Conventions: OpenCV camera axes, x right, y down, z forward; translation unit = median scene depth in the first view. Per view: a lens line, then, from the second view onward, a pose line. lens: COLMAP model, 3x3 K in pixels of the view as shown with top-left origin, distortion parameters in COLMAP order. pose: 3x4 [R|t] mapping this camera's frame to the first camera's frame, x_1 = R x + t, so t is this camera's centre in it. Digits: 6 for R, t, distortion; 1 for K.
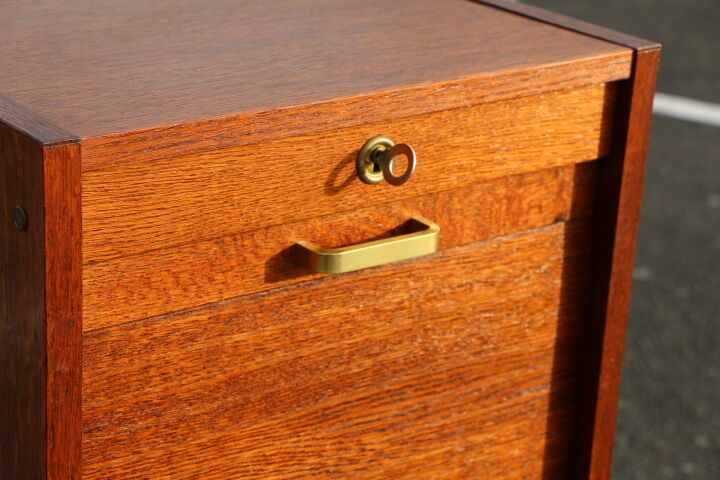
lens RADIAL K [[1746.1, 0, 360.0], [0, 1746.1, 240.0], [0, 0, 1]] dist [0.344002, -0.406126]
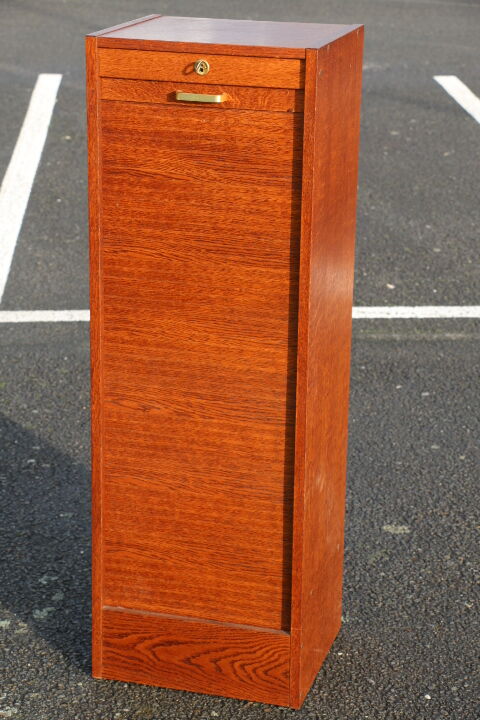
lens RADIAL K [[1746.1, 0, 240.0], [0, 1746.1, 360.0], [0, 0, 1]] dist [0.344002, -0.406126]
pose [[0.590853, 0.193046, -0.783343, 2.516540], [-0.272768, 0.961573, 0.031227, 0.326766], [0.759269, 0.195220, 0.620805, -0.769167]]
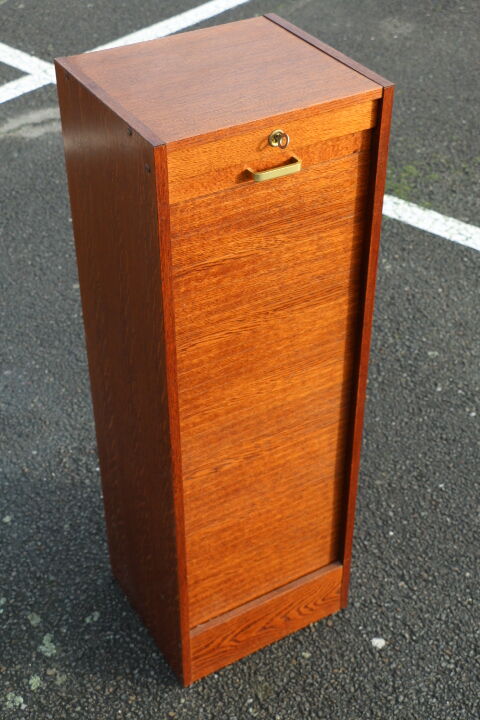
lens RADIAL K [[1079.8, 0, 240.0], [0, 1079.8, 360.0], [0, 0, 1]] dist [0.047660, 0.155578]
pose [[0.990753, 0.034155, -0.131309, 0.178669], [0.004539, 0.958912, 0.283666, -0.184911], [0.135603, -0.281639, 0.949890, -0.673866]]
